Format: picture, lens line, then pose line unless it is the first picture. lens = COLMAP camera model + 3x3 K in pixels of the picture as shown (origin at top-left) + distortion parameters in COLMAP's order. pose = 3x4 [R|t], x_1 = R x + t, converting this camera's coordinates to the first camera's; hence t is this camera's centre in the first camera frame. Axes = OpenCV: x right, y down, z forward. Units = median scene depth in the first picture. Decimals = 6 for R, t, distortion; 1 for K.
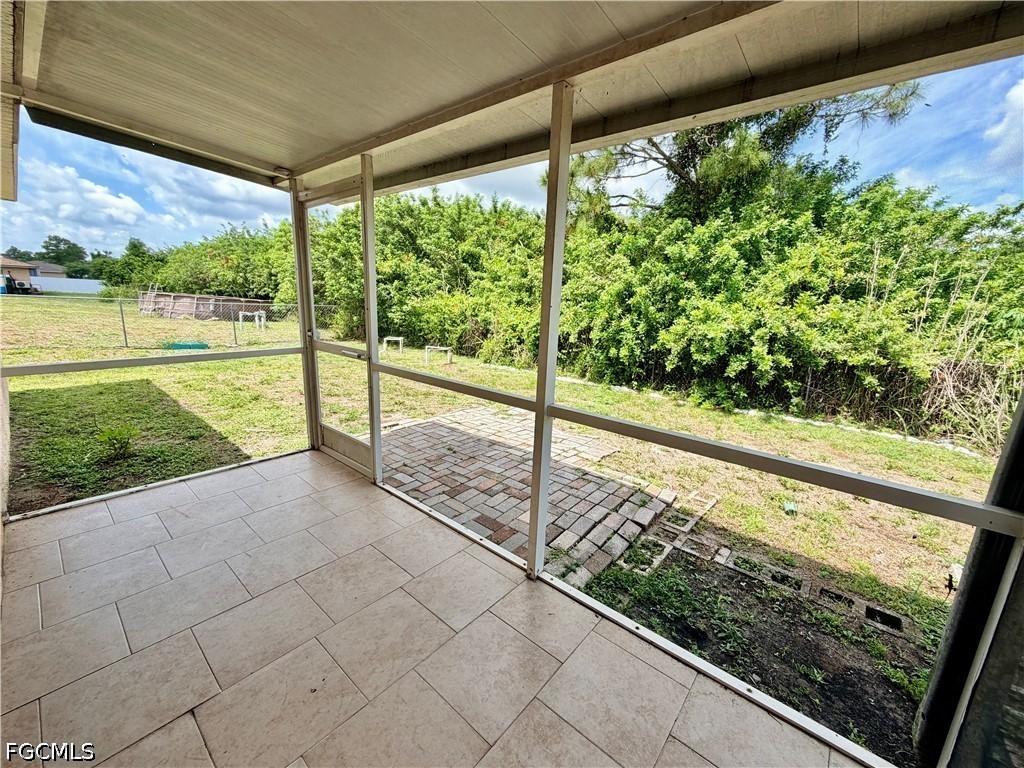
lens RADIAL K [[422.8, 0, 508.4], [0, 422.8, 386.0], [0, 0, 1]] dist [-0.000268, -0.000856]
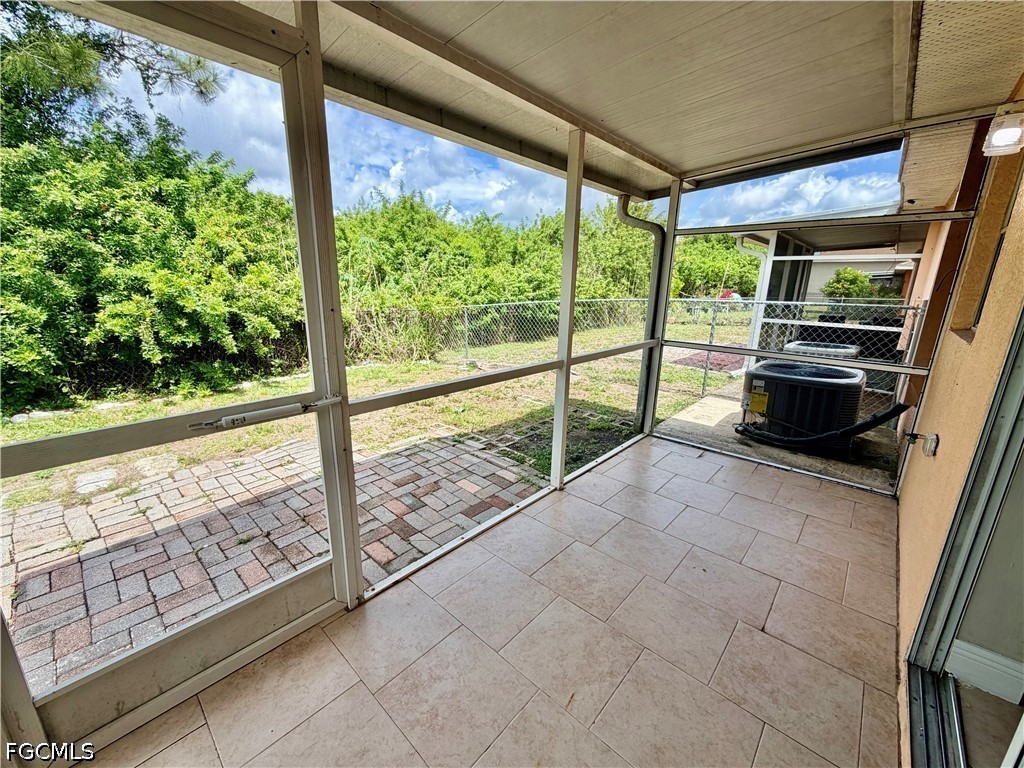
lens RADIAL K [[422.8, 0, 510.2], [0, 422.8, 389.7], [0, 0, 1]] dist [-0.000268, -0.000856]
pose [[0.002962, -0.282809, 0.959172, -0.816616], [0.188777, 0.942088, 0.277189, -0.181761], [-0.982015, 0.180249, 0.056178, 0.717336]]
